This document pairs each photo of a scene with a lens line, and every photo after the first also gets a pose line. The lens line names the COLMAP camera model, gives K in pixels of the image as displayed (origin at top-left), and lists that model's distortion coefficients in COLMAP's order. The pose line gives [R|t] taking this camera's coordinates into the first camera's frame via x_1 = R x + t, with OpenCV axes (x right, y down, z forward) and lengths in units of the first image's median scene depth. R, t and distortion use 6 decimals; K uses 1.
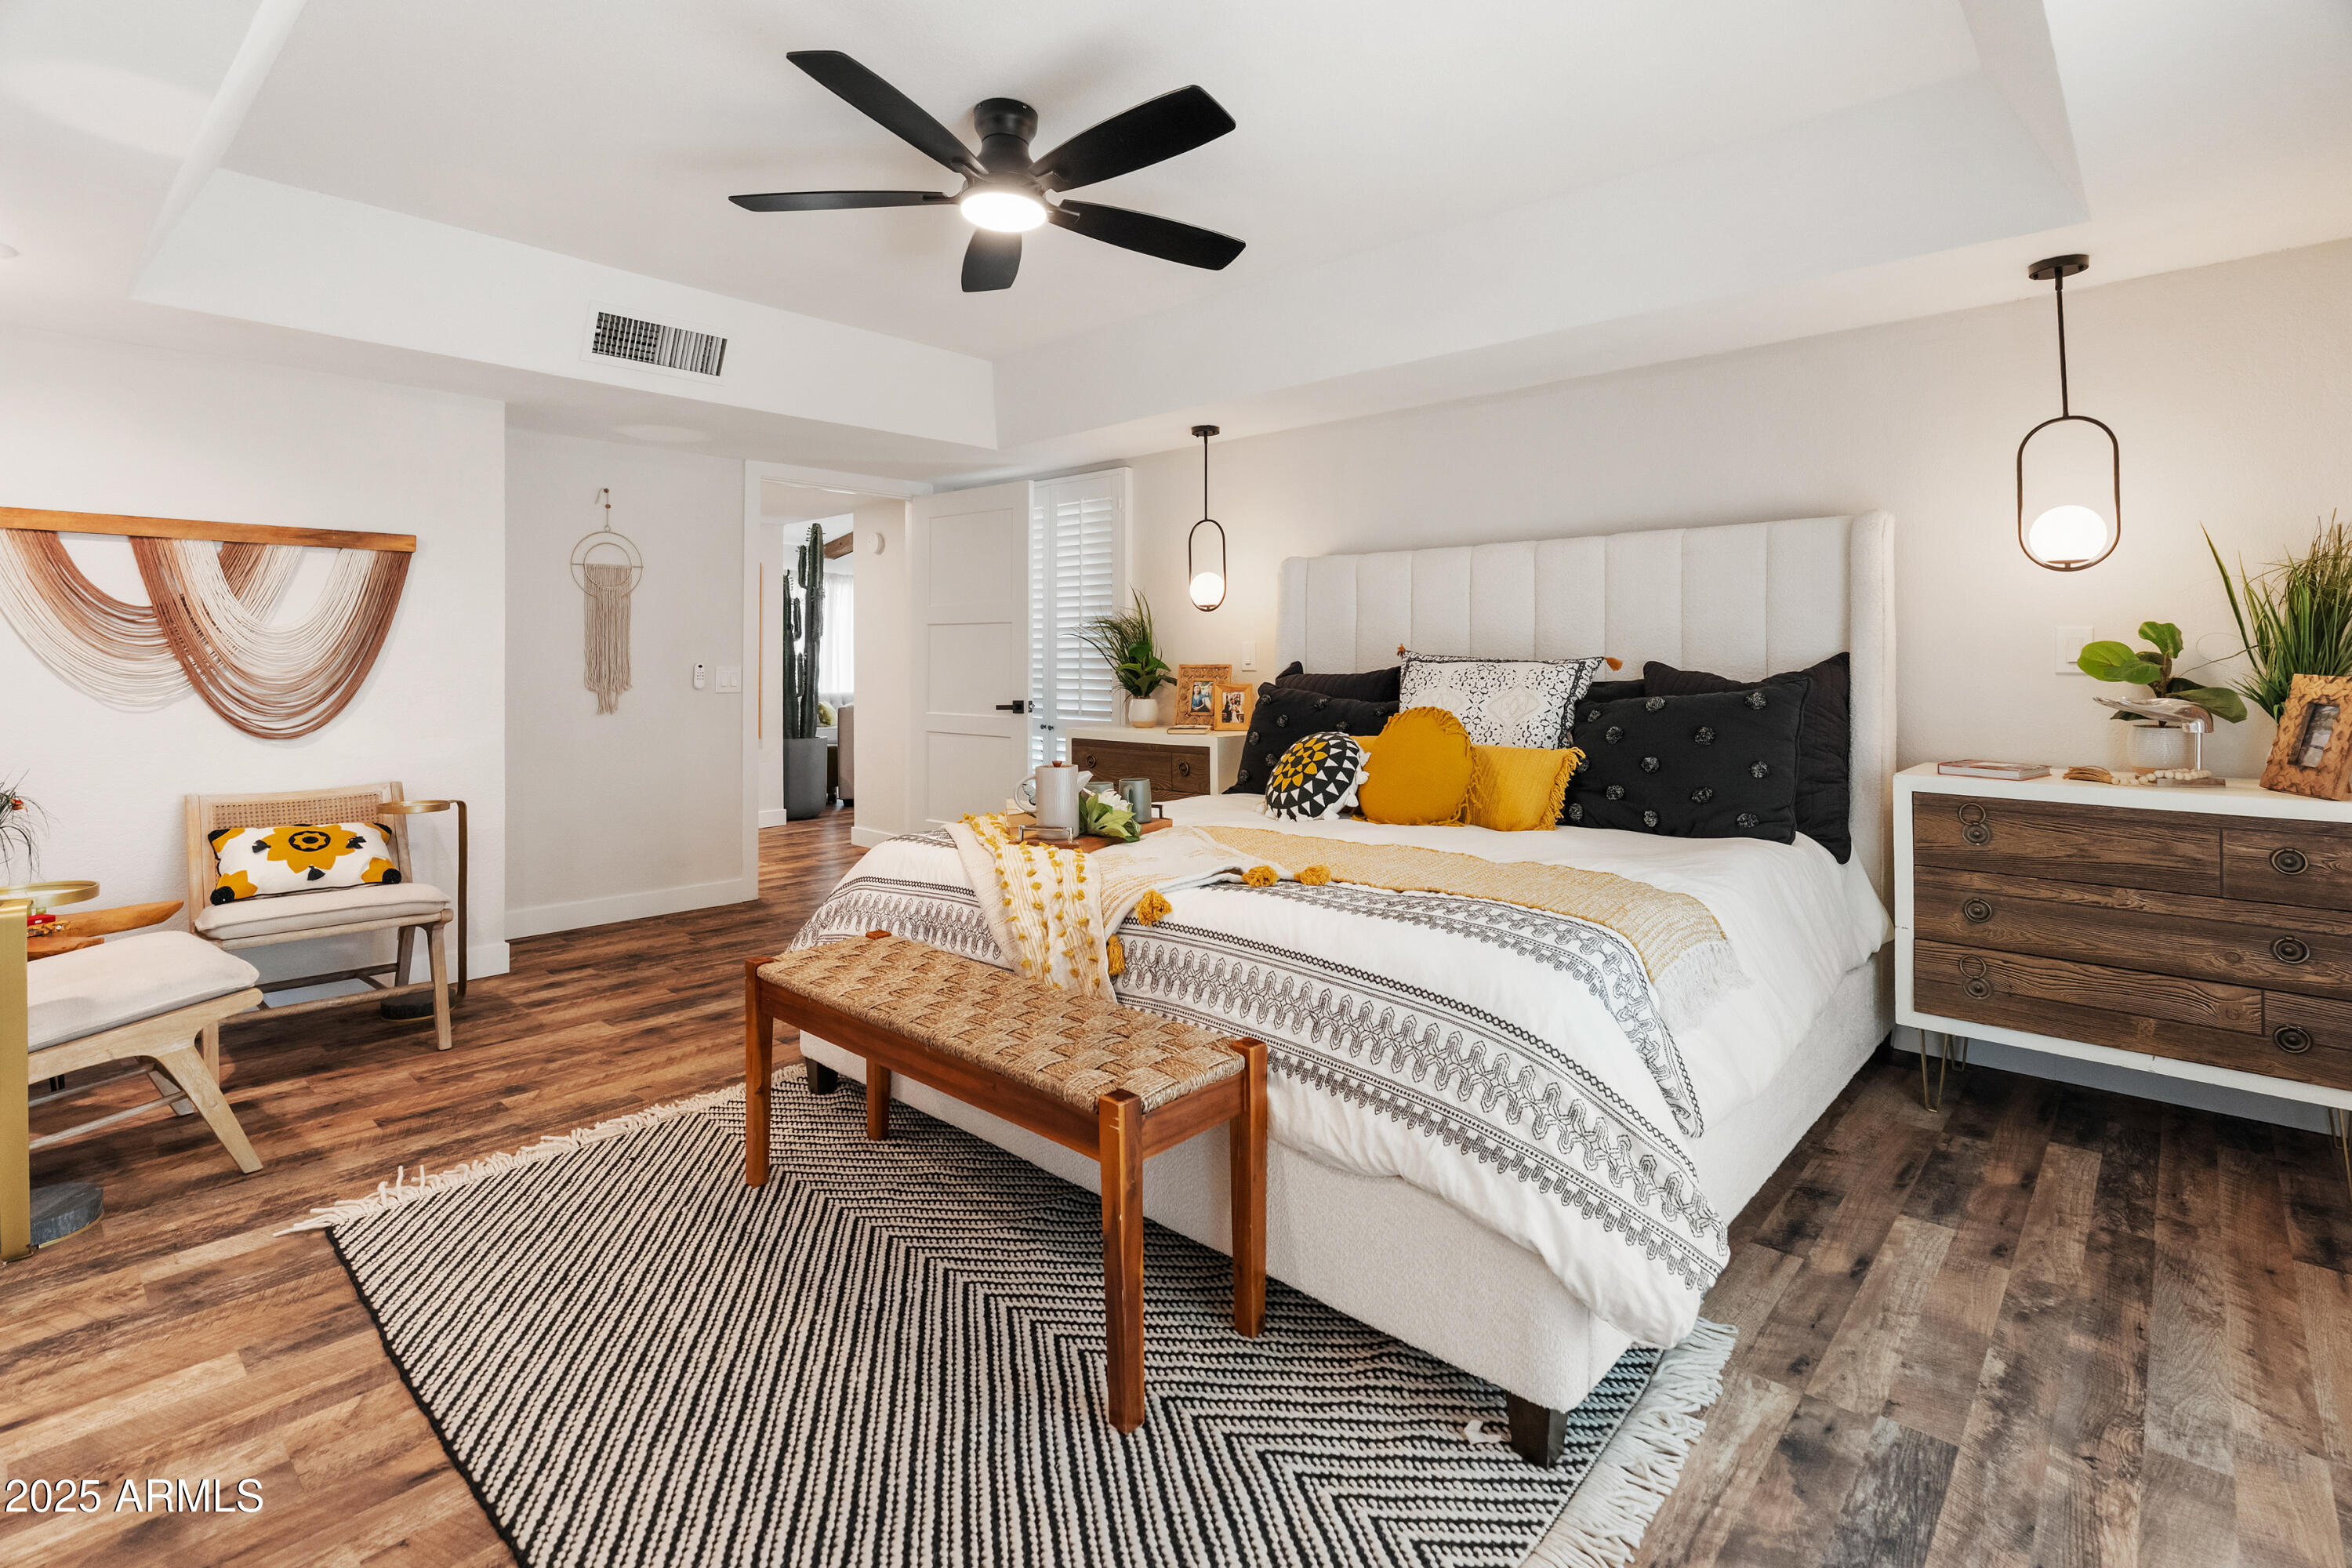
lens RADIAL K [[1161.4, 0, 1176.6], [0, 1161.4, 563.3], [0, 0, 1]] dist [-0.010338, -0.000636]
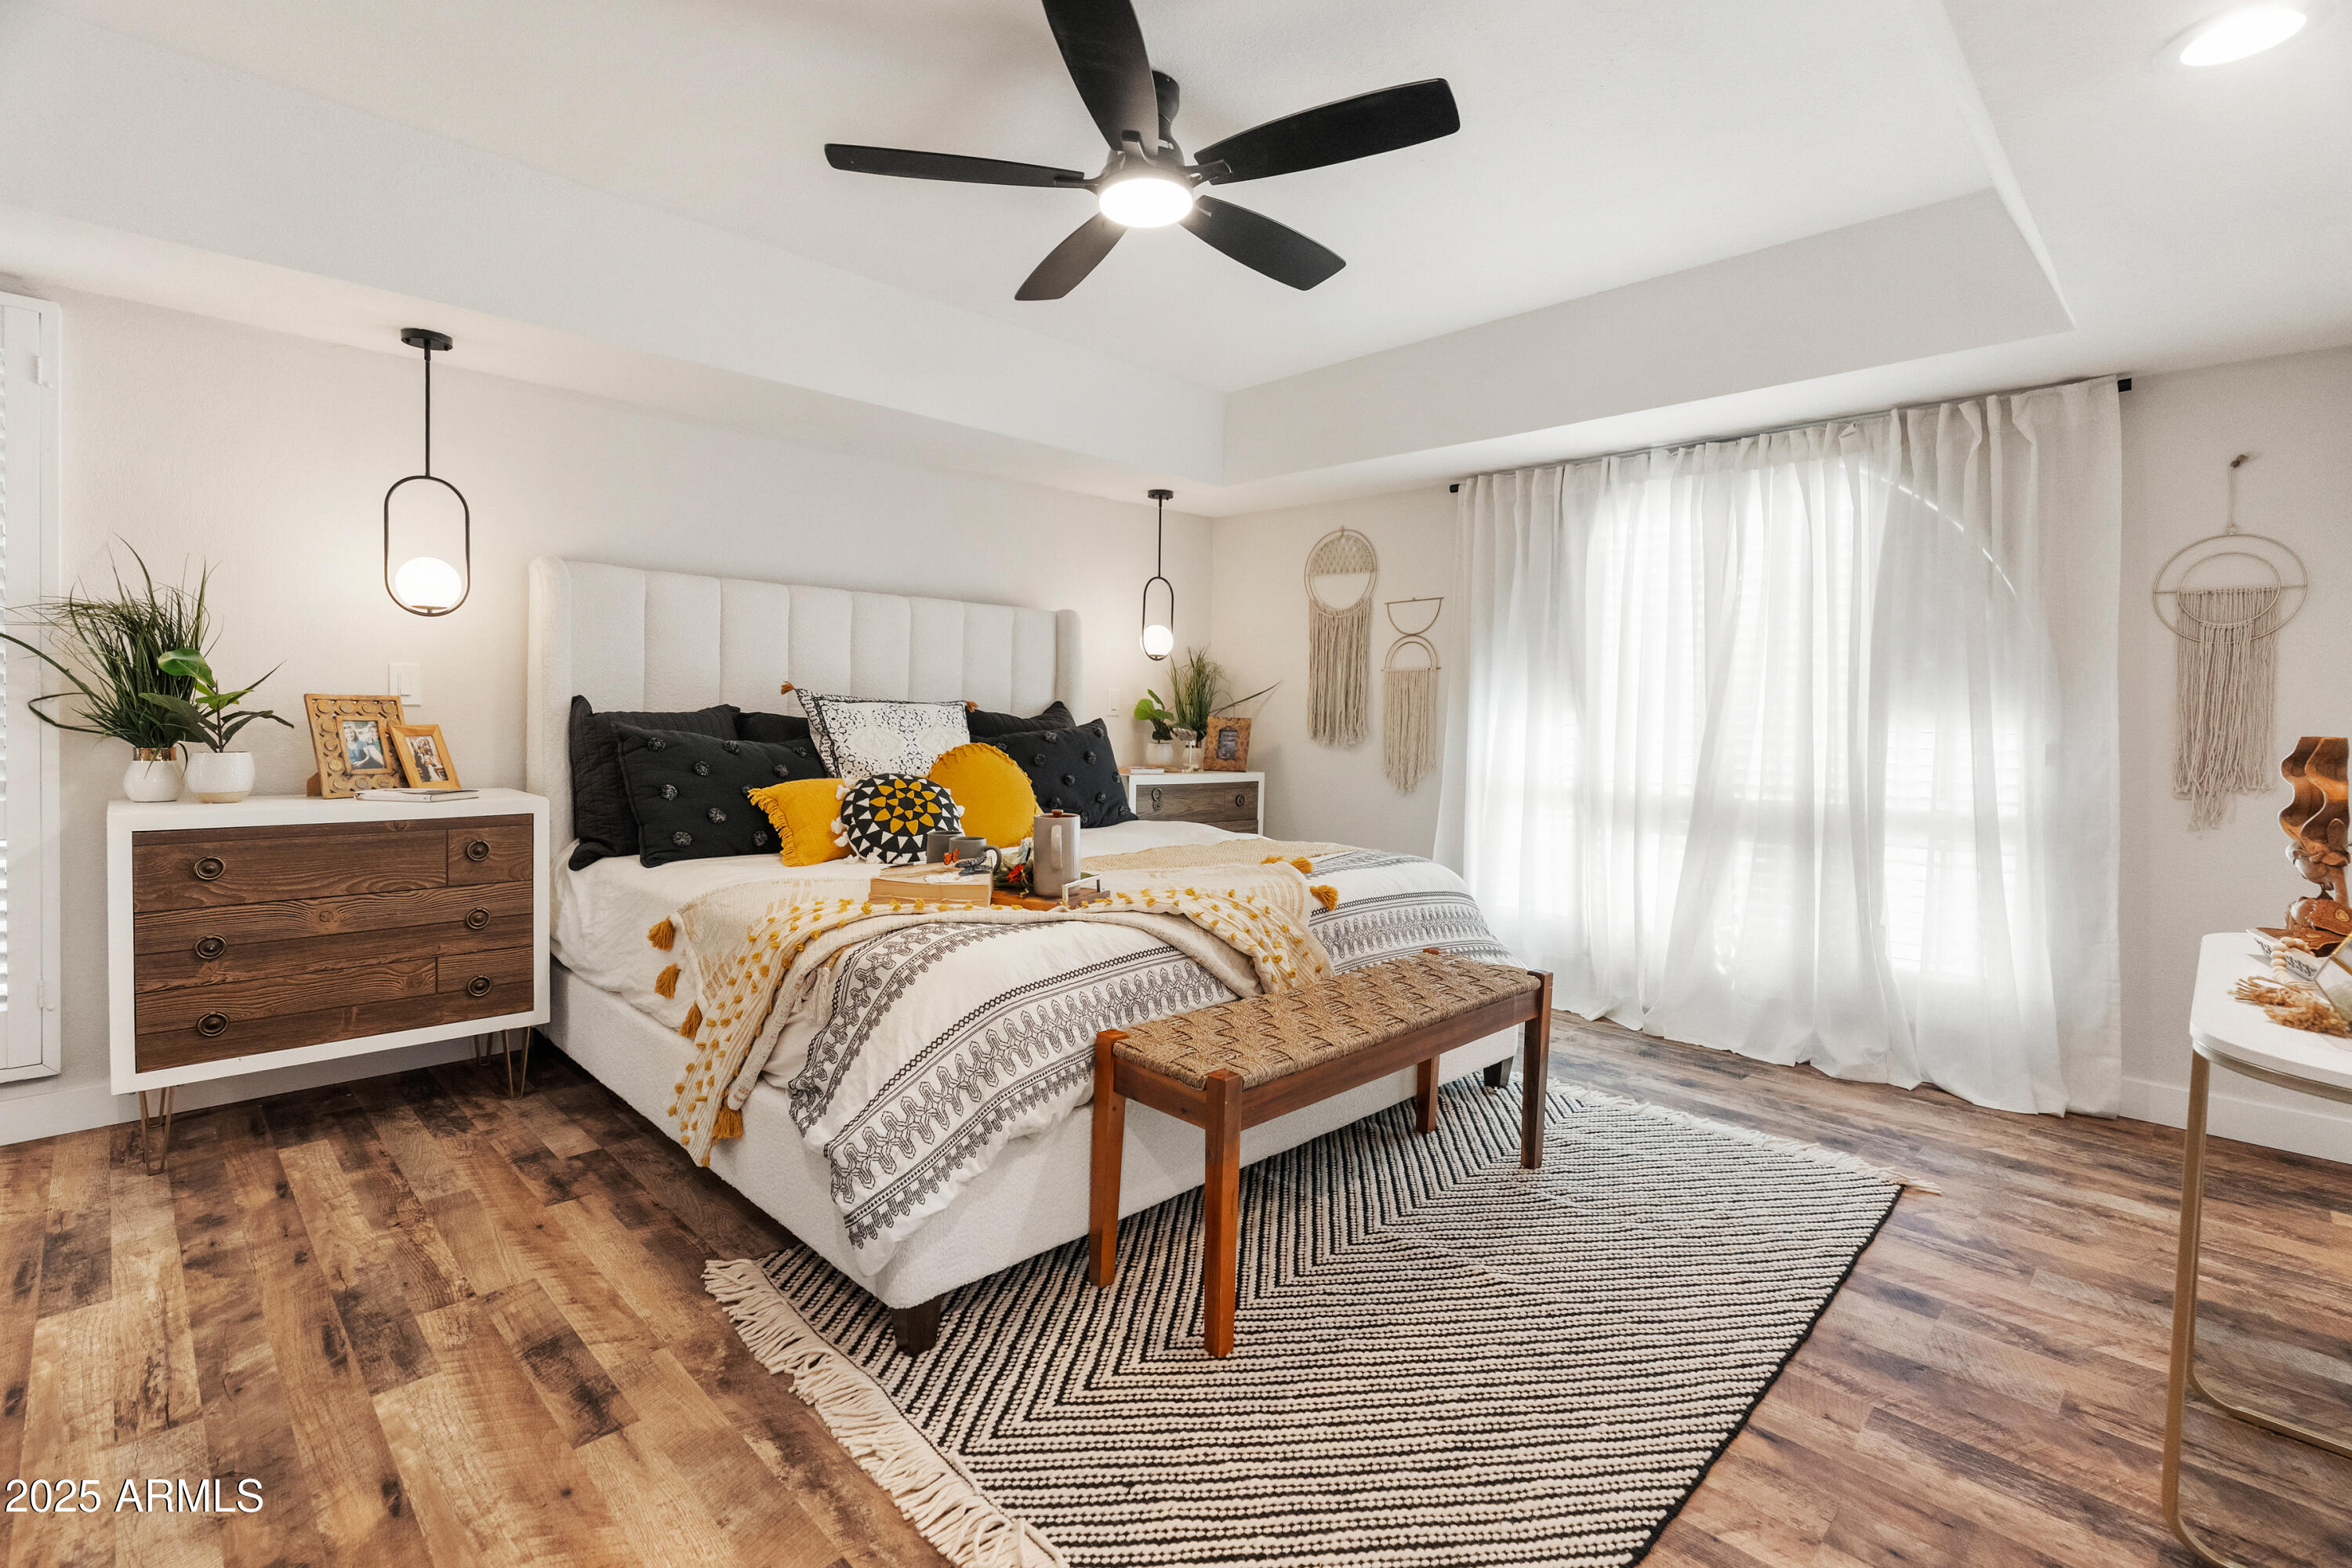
lens RADIAL K [[1096.2, 0, 1163.0], [0, 1096.2, 716.3], [0, 0, 1]] dist [-0.000463, -0.000022]
pose [[0.020817, -0.001702, 0.999782, -0.715829], [-0.103574, 0.994614, 0.003850, 0.062936], [-0.994404, -0.103631, 0.020528, 0.675609]]
